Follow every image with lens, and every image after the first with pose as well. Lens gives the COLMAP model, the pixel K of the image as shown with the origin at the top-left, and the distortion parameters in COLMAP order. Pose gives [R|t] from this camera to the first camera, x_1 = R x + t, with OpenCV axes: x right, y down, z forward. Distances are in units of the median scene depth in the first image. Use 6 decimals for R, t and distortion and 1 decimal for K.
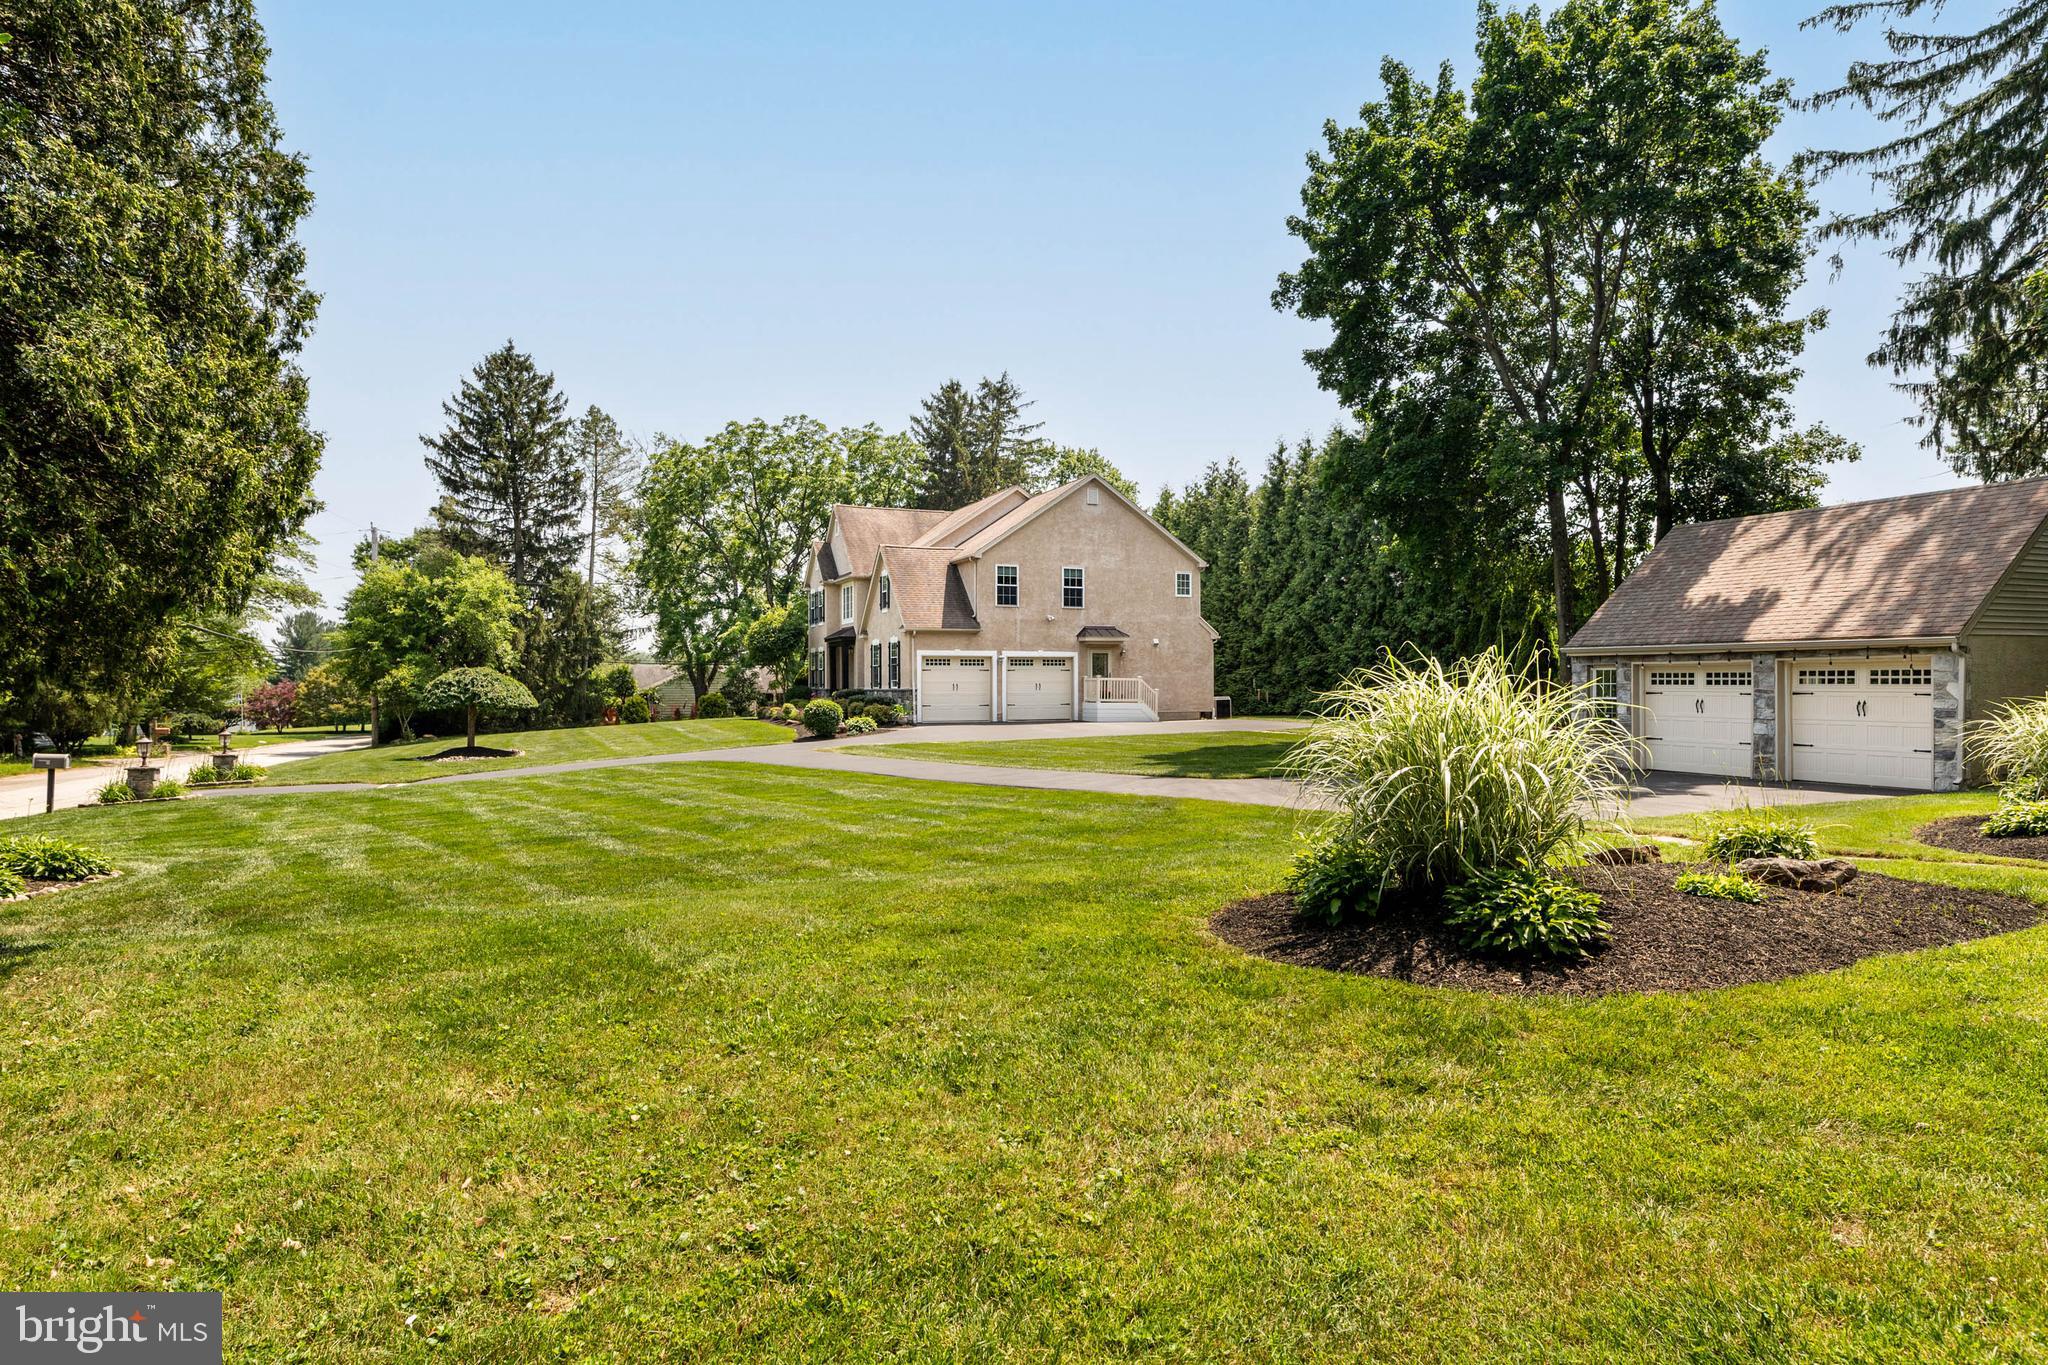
lens RADIAL K [[1183.8, 0, 1025.8], [0, 1183.8, 680.2], [0, 0, 1]] dist [0.000457, -0.000014]
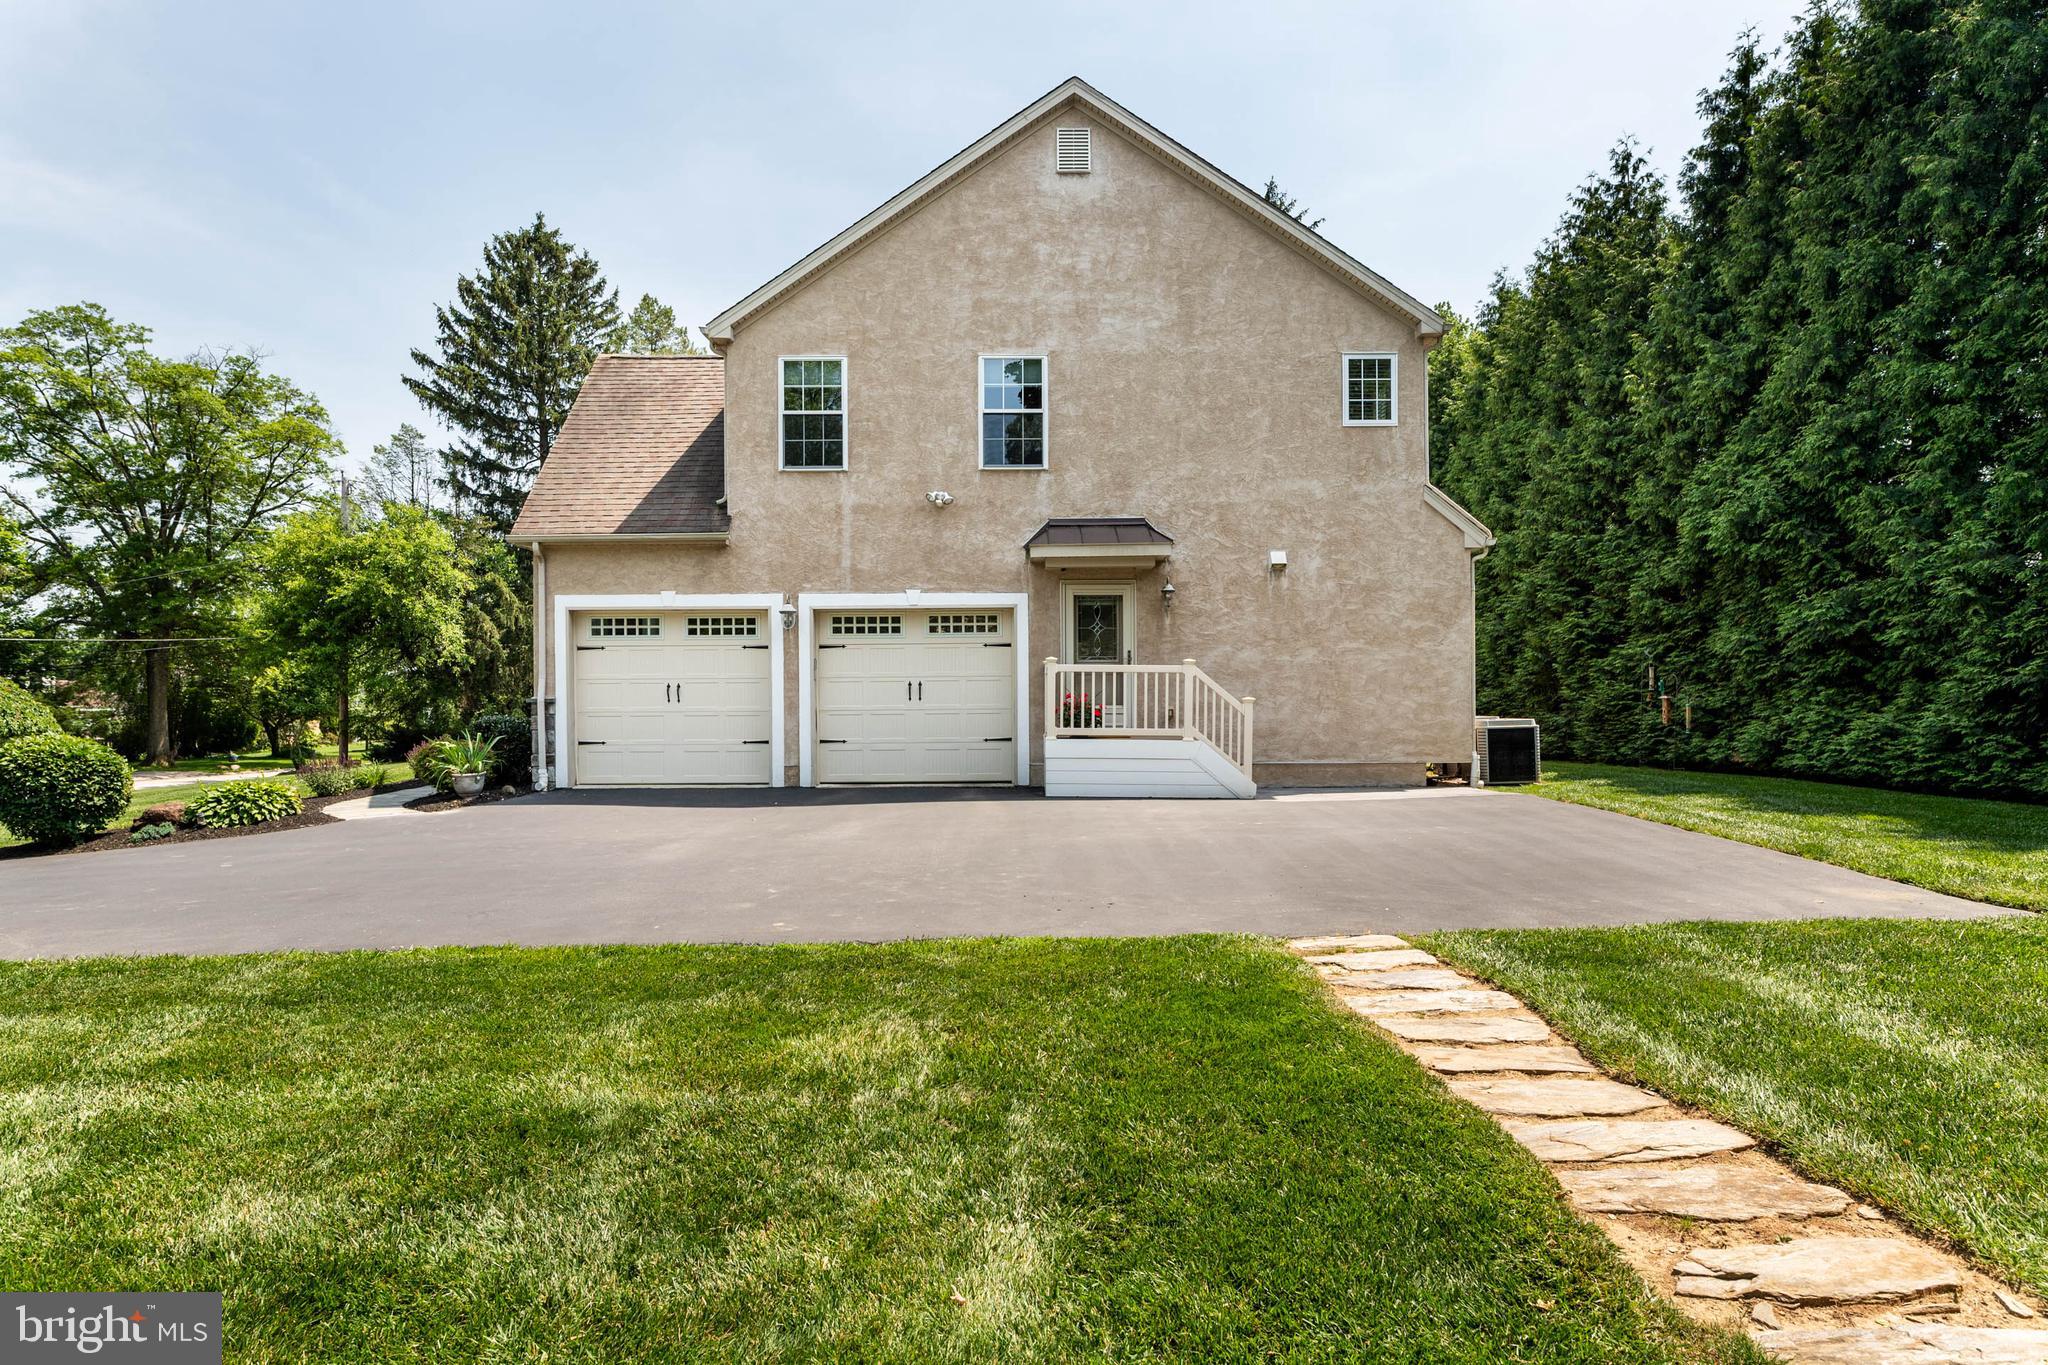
lens RADIAL K [[1183.8, 0, 1013.8], [0, 1183.8, 693.8], [0, 0, 1]] dist [0.000457, -0.000014]
pose [[0.920242, -0.000939, -0.391349, 0.171504], [0.005211, 0.999938, 0.009853, 0.002673], [0.391316, -0.011106, 0.920189, 0.643507]]
